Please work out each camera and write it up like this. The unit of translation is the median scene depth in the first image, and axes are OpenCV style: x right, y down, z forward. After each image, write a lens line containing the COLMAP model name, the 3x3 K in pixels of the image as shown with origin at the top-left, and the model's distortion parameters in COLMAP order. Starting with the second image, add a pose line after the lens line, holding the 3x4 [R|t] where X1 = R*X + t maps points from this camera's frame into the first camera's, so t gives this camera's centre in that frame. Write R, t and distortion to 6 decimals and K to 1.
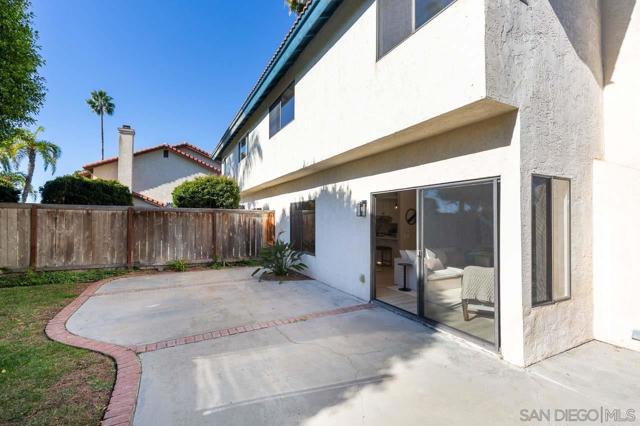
lens RADIAL K [[287.4, 0, 317.9], [0, 287.4, 217.1], [0, 0, 1]] dist [0.003352, 0.000362]
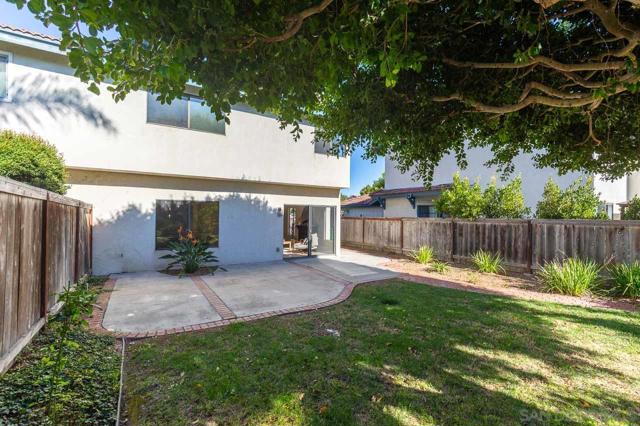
lens RADIAL K [[287.4, 0, 318.4], [0, 287.4, 214.2], [0, 0, 1]] dist [0.003352, 0.000362]
pose [[-0.101135, 0.009951, 0.994823, -1.549190], [-0.013288, 0.999847, -0.011352, 0.002743], [-0.994784, -0.014368, -0.100987, 0.843849]]
